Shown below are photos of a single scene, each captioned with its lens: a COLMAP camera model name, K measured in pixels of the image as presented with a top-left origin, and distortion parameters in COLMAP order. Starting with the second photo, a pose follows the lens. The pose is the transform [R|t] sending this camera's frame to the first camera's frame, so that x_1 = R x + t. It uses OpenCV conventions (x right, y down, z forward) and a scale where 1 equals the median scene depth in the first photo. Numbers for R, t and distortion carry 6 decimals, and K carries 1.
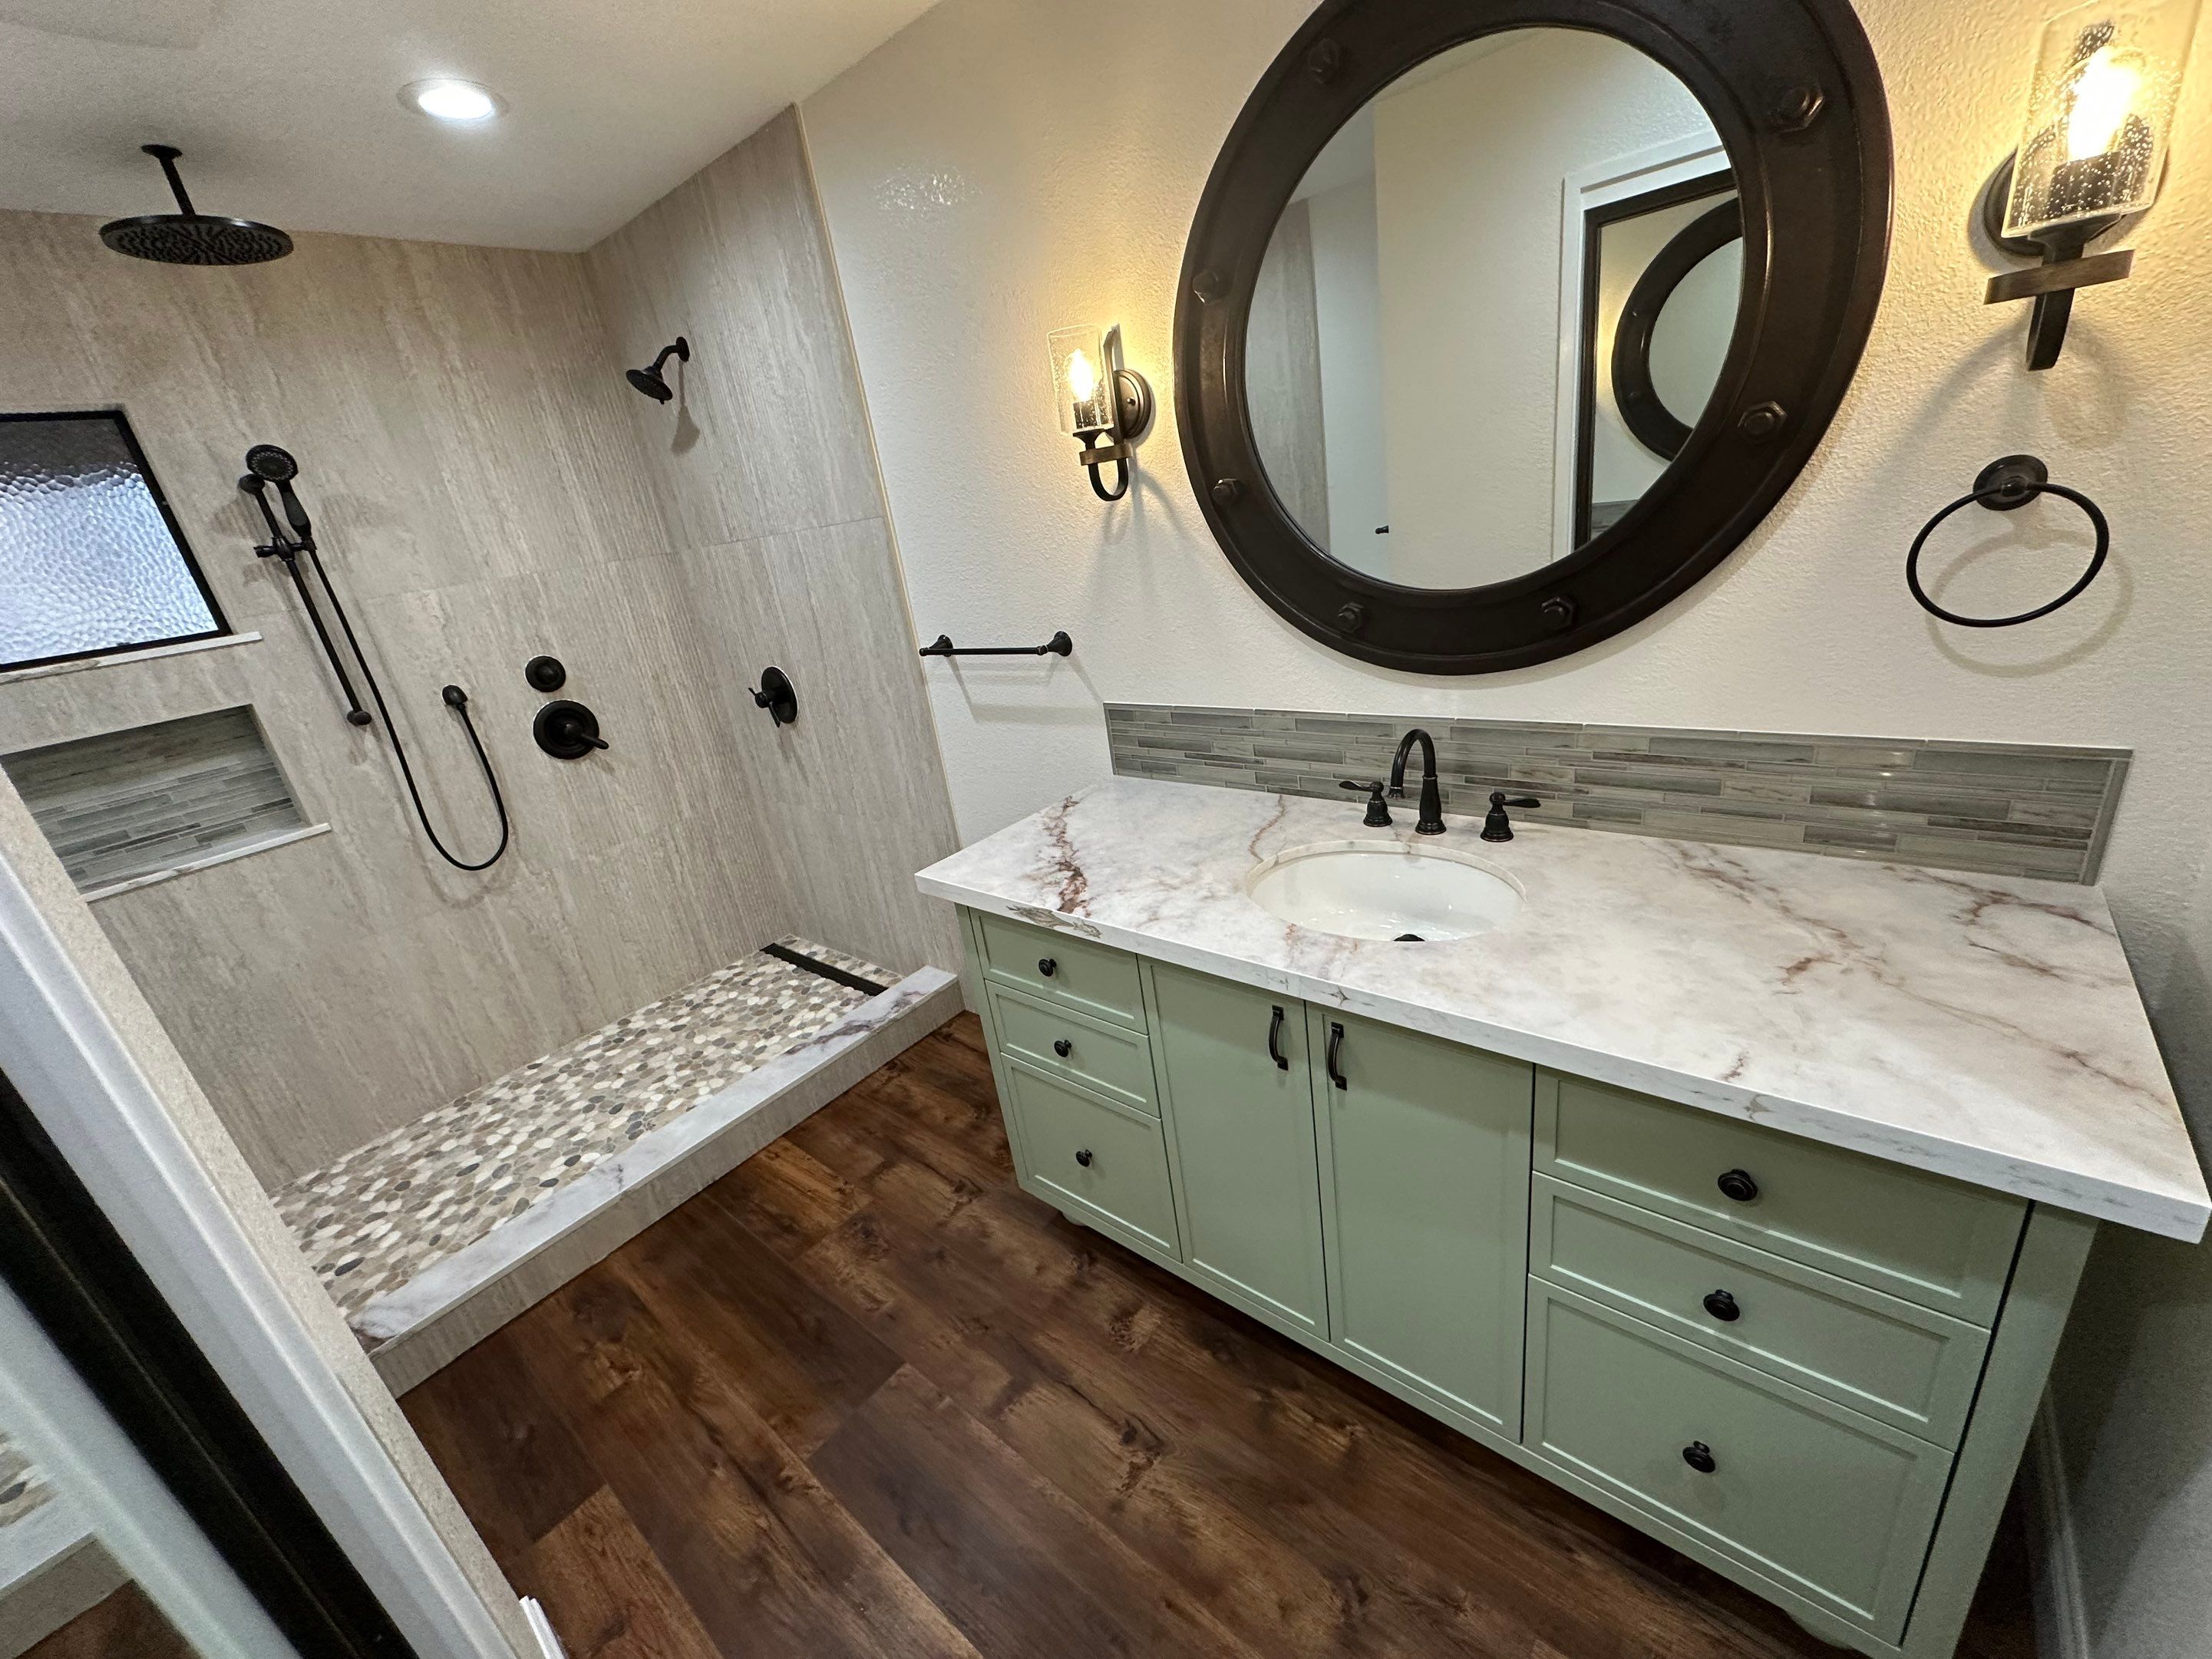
lens RADIAL K [[881.2, 0, 1103.9], [0, 881.2, 831.1], [0, 0, 1]] dist [-0.002889, 0.000602]
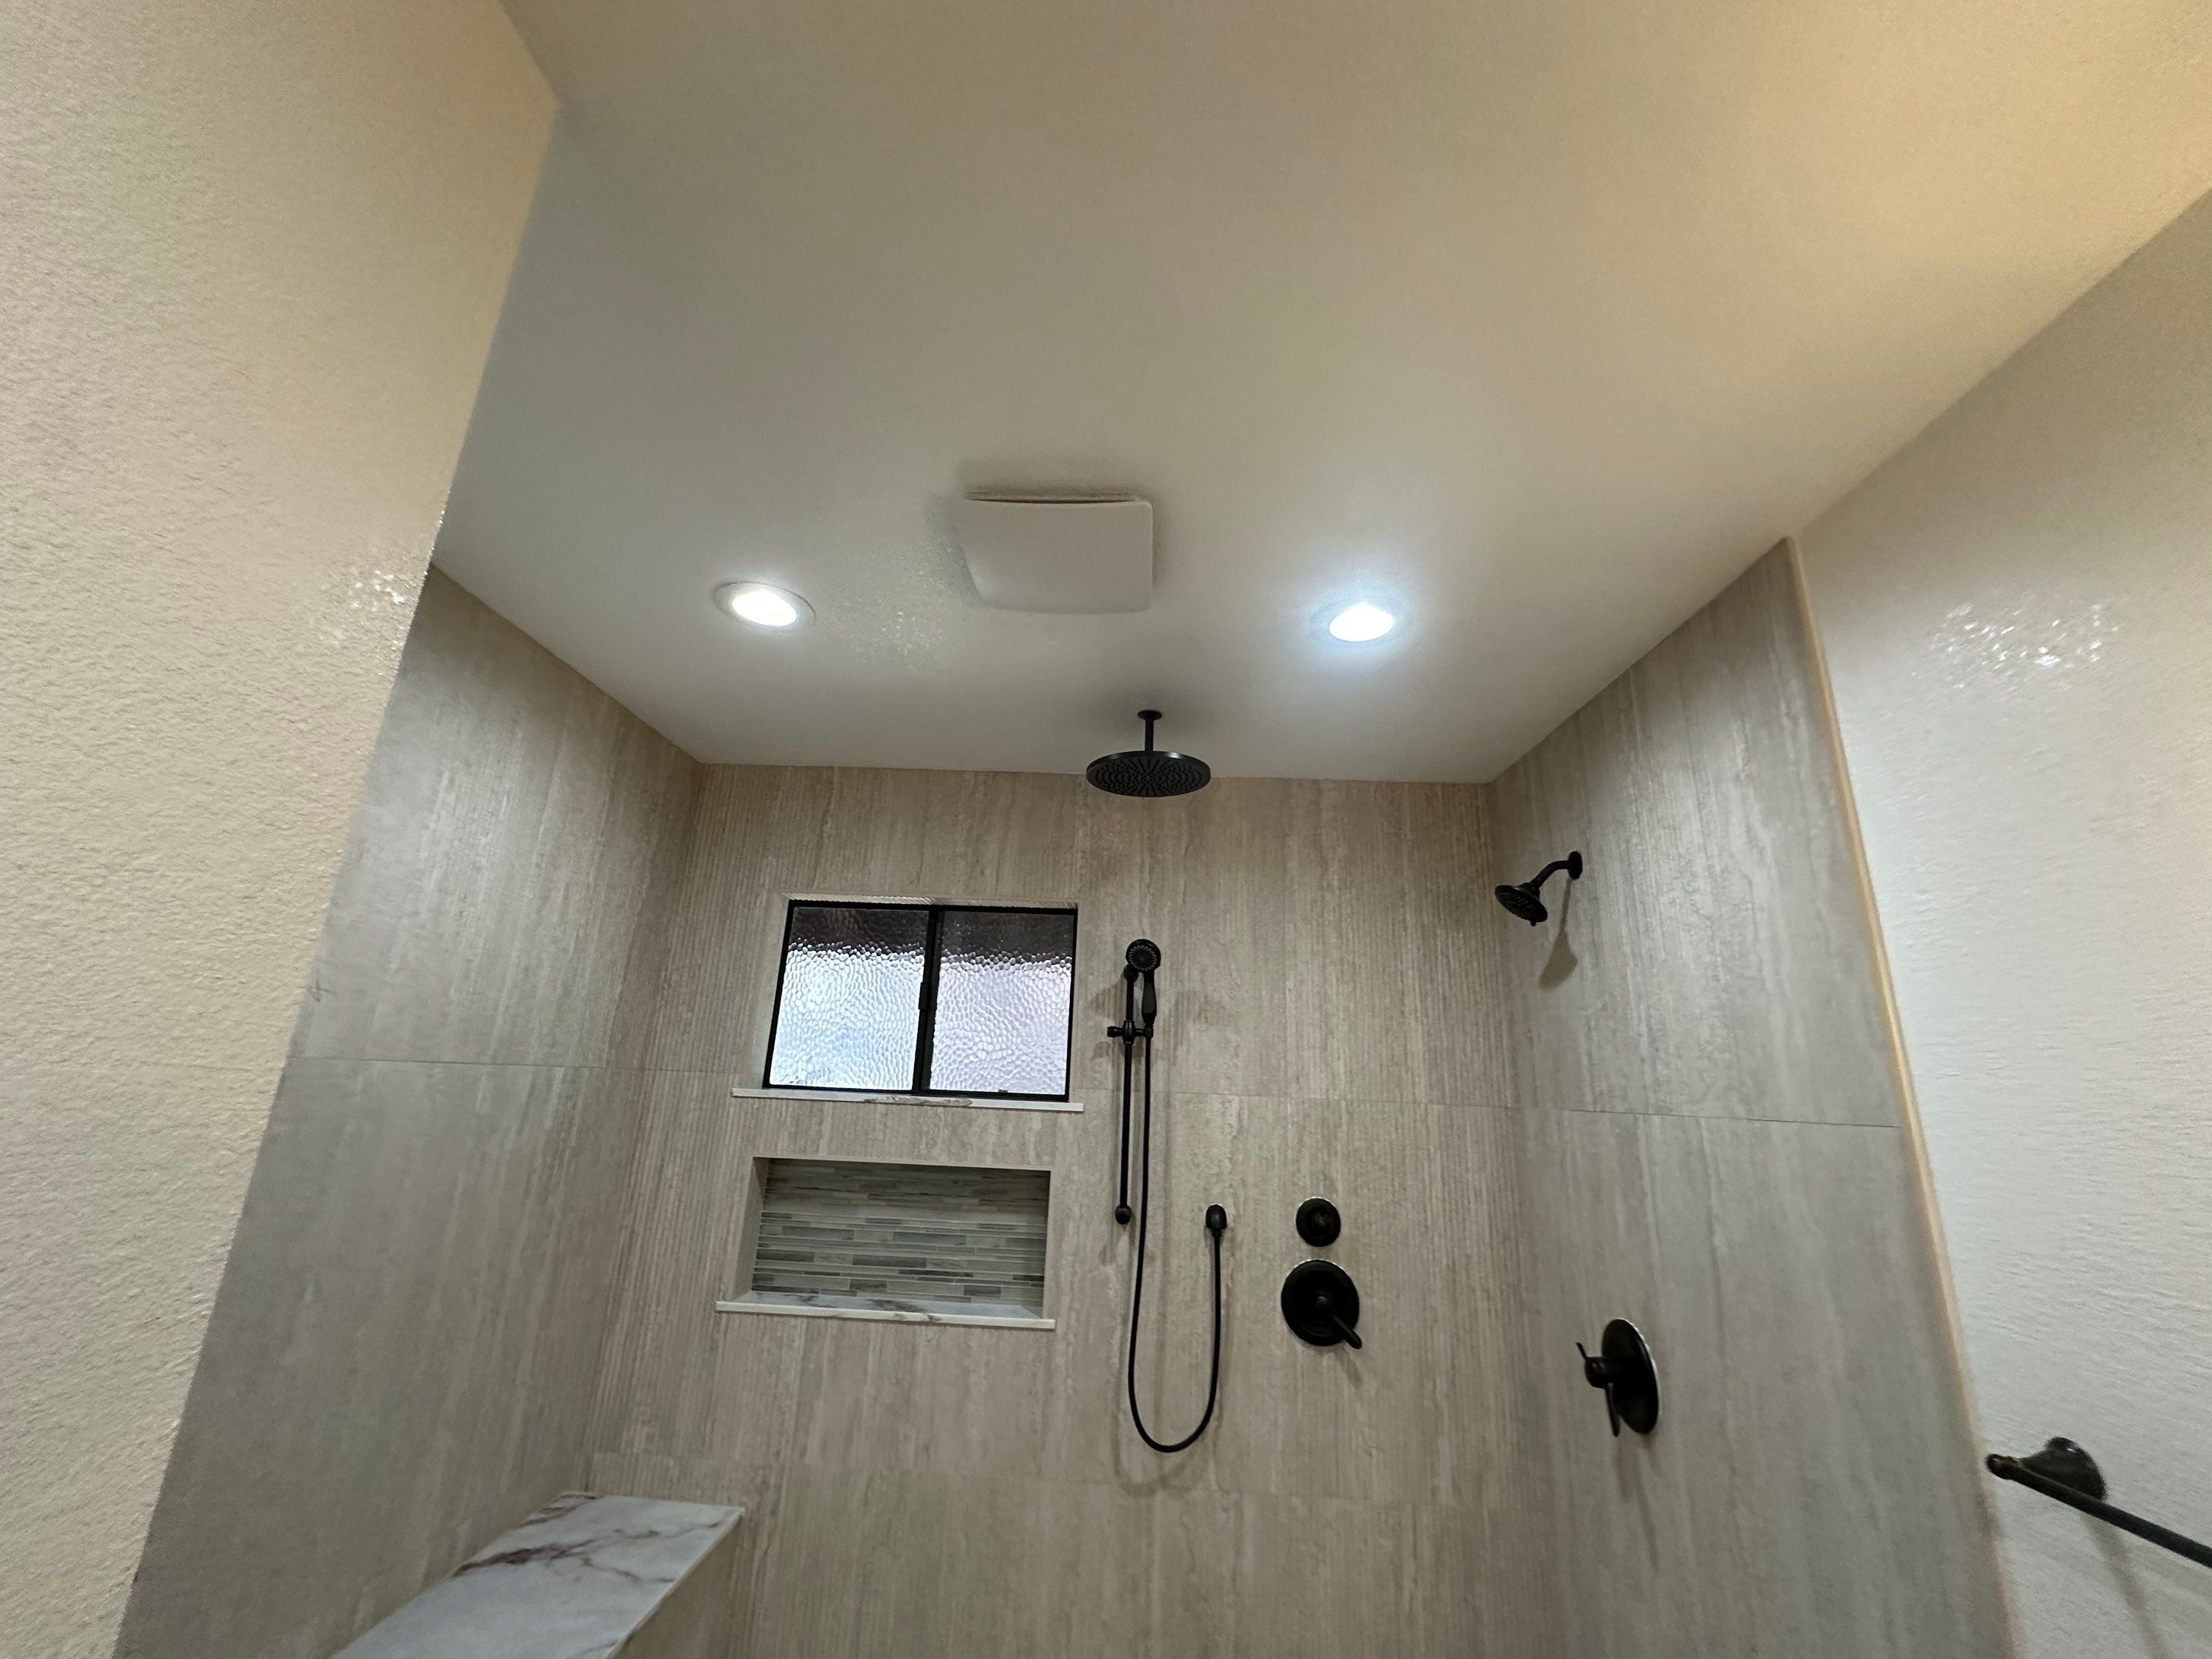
lens RADIAL K [[874.1, 0, 1106.0], [0, 874.1, 829.5], [0, 0, 1]] dist [-0.003428, -0.000354]
pose [[0.594531, -0.056689, -0.802072, -0.123012], [-0.407026, 0.839049, -0.361008, -0.150539], [0.693443, 0.541094, 0.475767, 0.394357]]
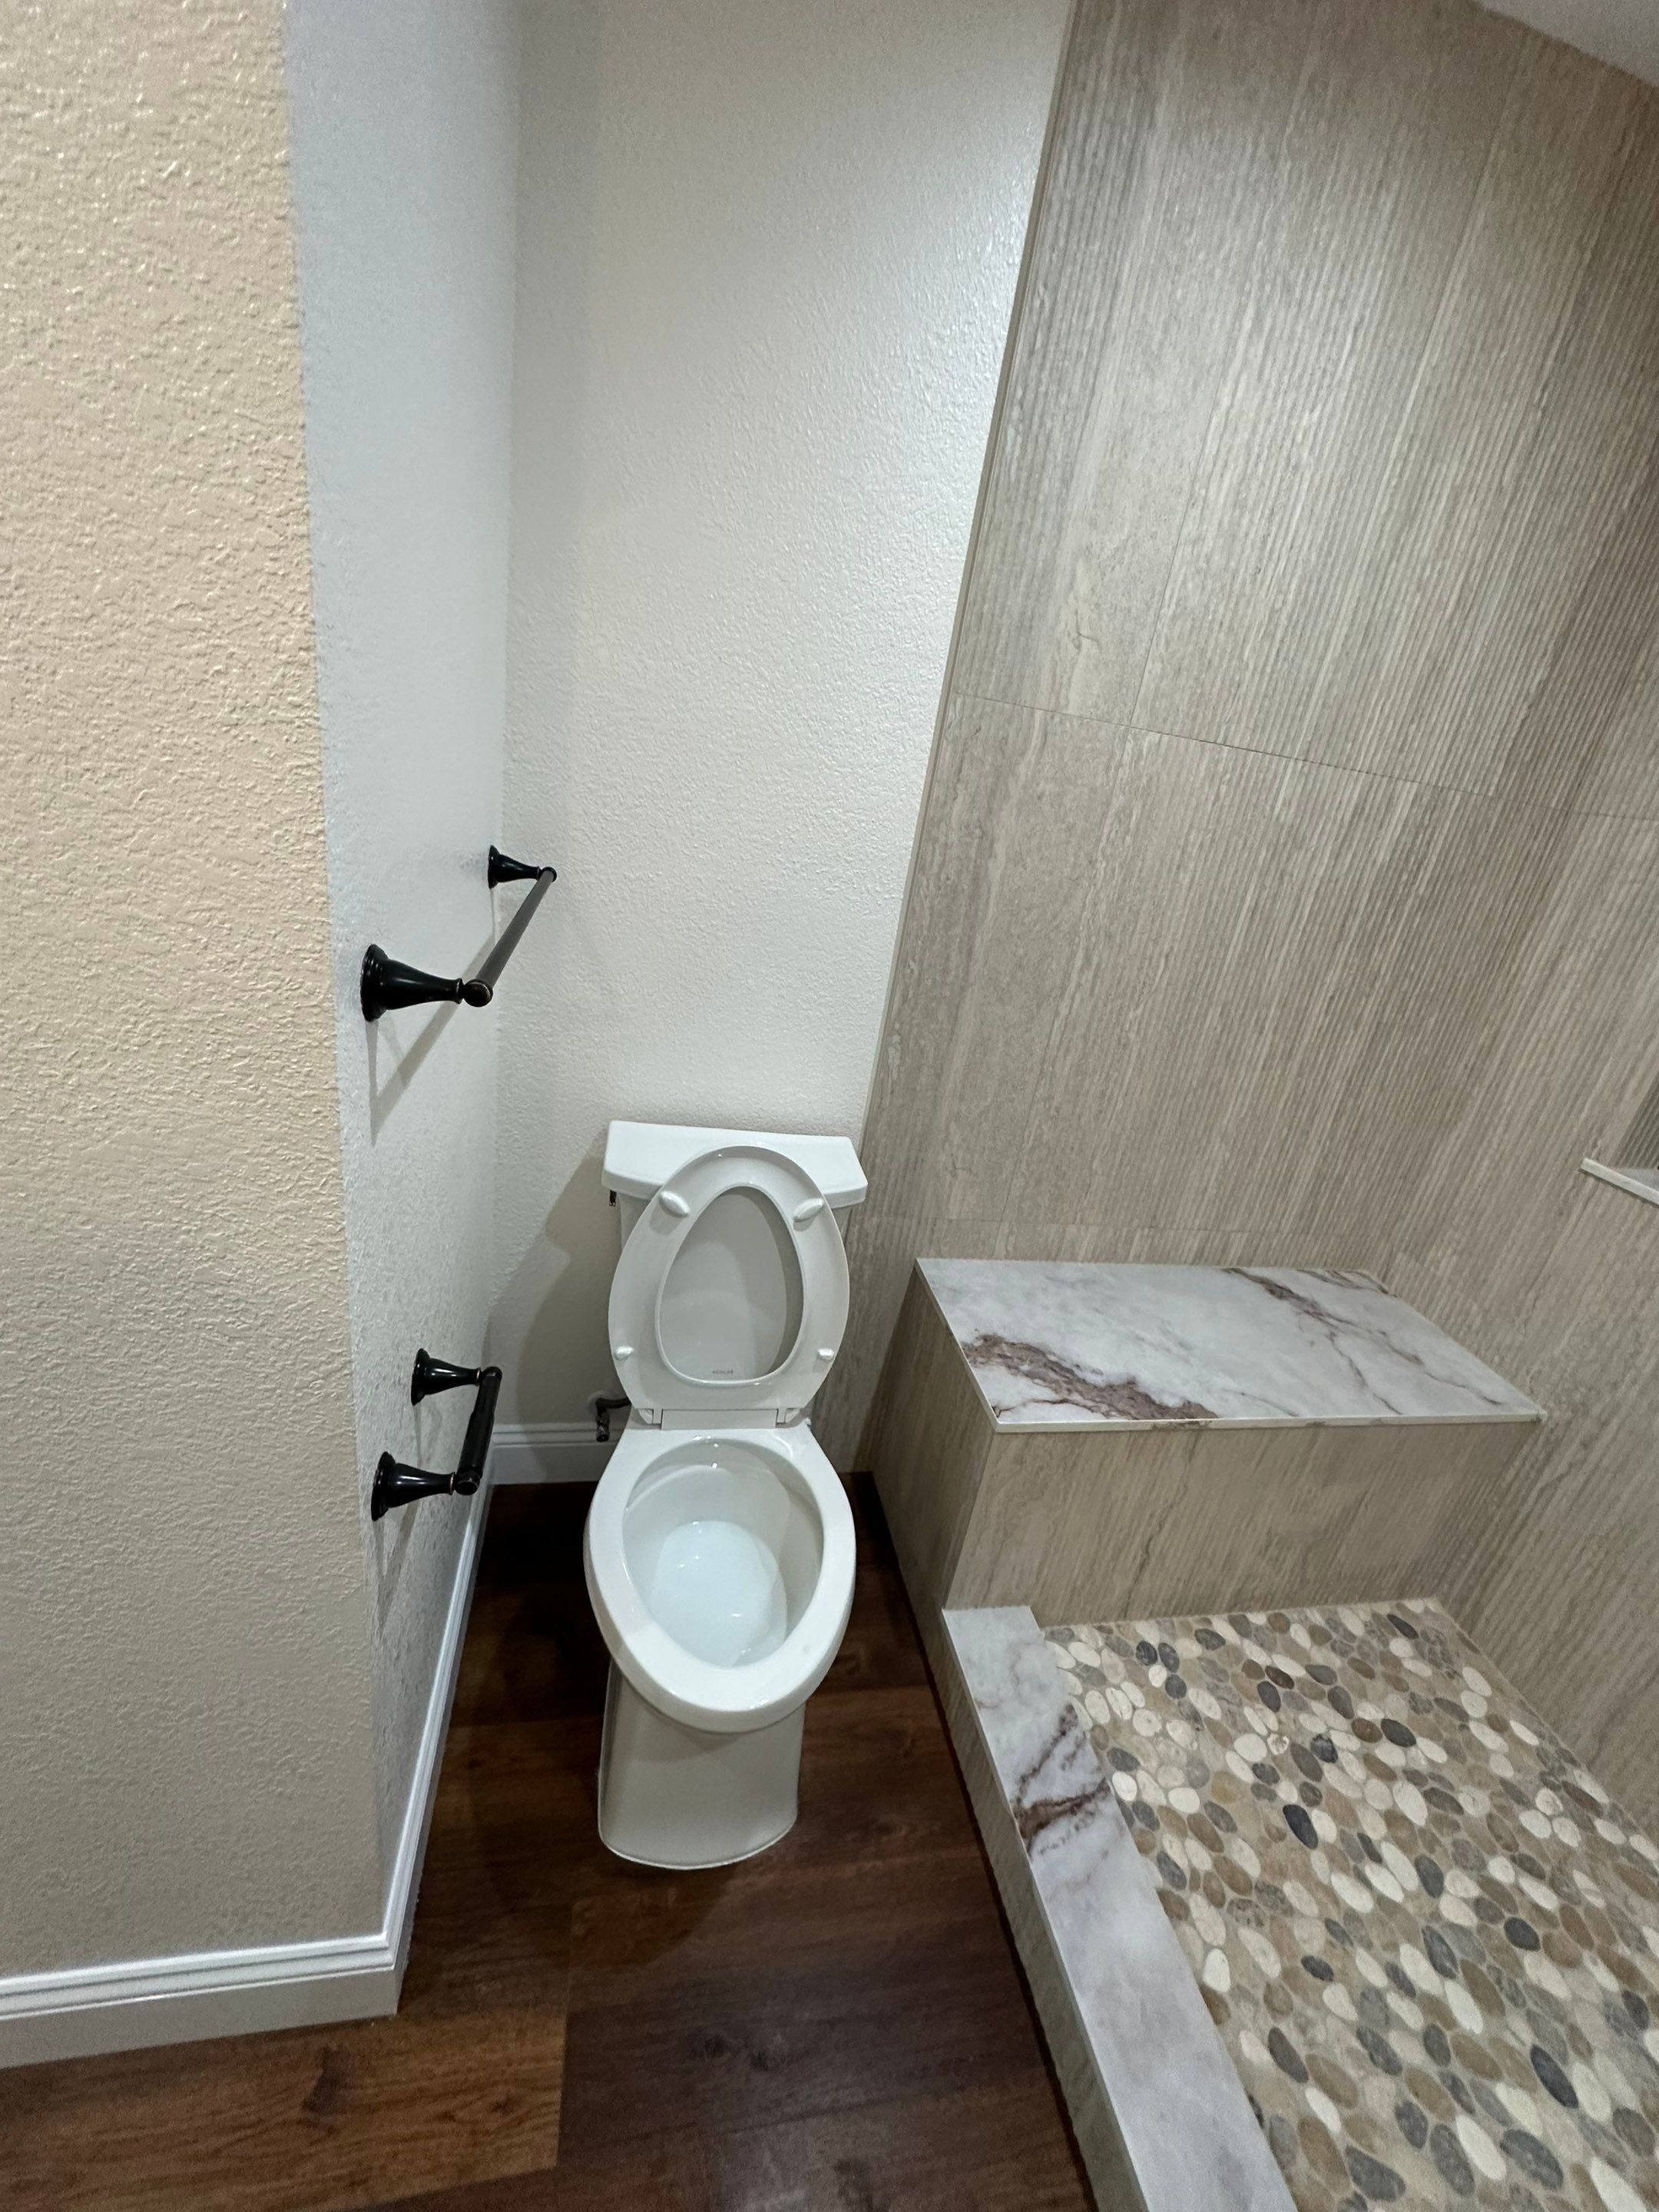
lens RADIAL K [[879.5, 0, 830.3], [0, 879.5, 1102.7], [0, 0, 1]] dist [-0.003111, 0.000605]
pose [[-0.640383, 0.322986, -0.696842, -0.383386], [-0.335660, 0.698364, 0.632156, -0.144610], [0.690827, 0.638724, -0.338807, 0.663594]]
